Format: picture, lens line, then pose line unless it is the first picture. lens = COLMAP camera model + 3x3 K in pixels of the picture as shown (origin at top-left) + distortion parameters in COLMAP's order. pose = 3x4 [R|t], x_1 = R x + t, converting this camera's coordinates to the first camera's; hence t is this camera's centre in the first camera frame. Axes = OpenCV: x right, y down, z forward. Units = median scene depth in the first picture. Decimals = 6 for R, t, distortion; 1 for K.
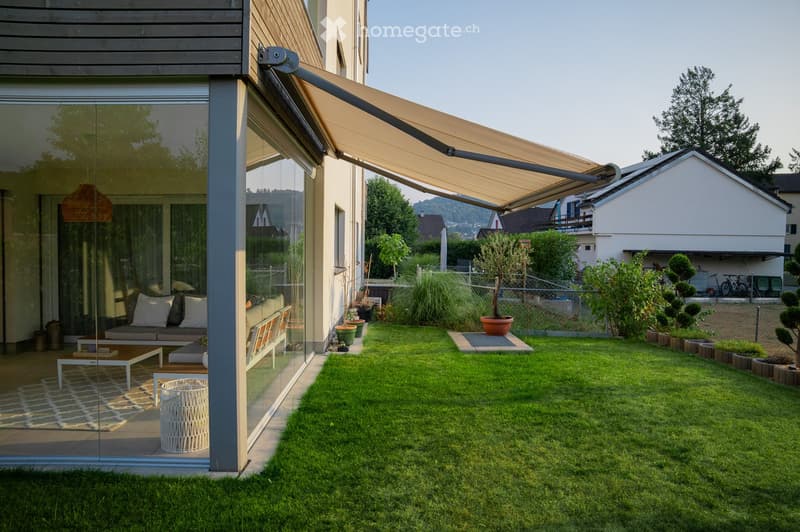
lens RADIAL K [[546.7, 0, 400.6], [0, 546.7, 263.4], [0, 0, 1]] dist [-0.135666, 0.101245]
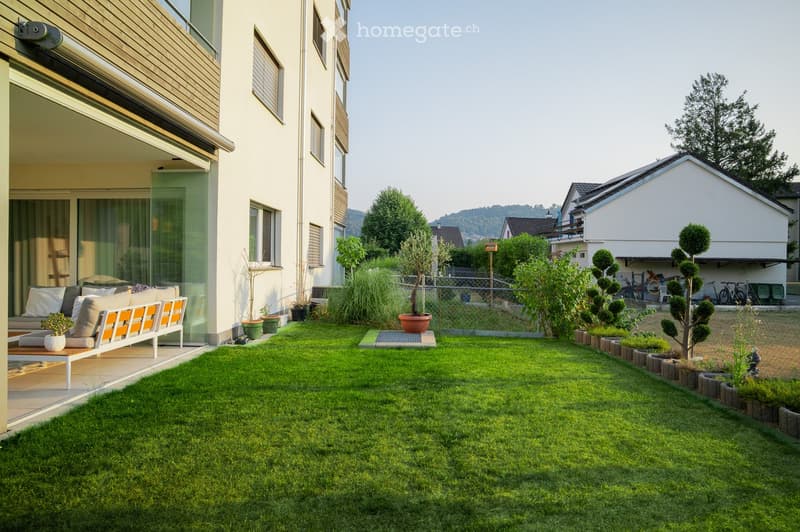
lens RADIAL K [[546.7, 0, 401.0], [0, 546.7, 262.6], [0, 0, 1]] dist [-0.135666, 0.101245]
pose [[0.998998, -0.000310, -0.044758, 0.230513], [-0.000827, 0.999677, -0.025387, 0.036037], [0.044751, 0.025398, 0.998675, 0.019366]]
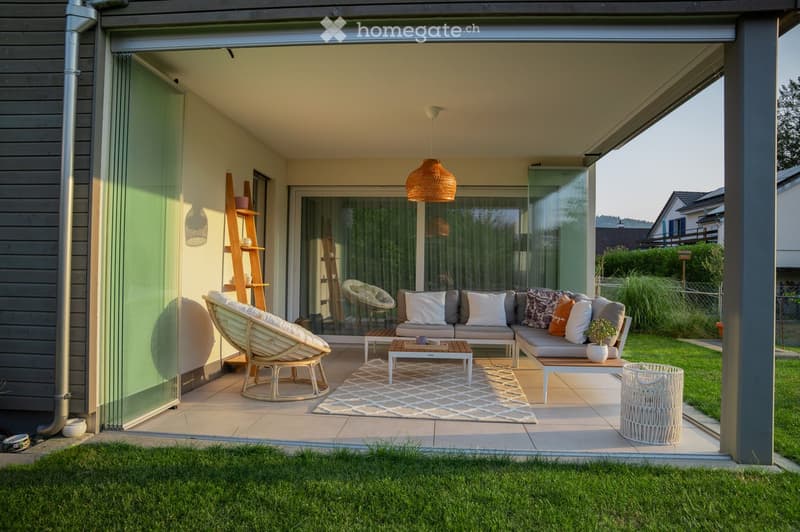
lens RADIAL K [[546.7, 0, 399.5], [0, 546.7, 264.4], [0, 0, 1]] dist [-0.135666, 0.101245]
pose [[0.994385, 0.007870, -0.105529, -0.366182], [-0.012025, 0.999175, -0.038795, 0.046702], [0.105137, 0.039846, 0.993659, 0.036630]]
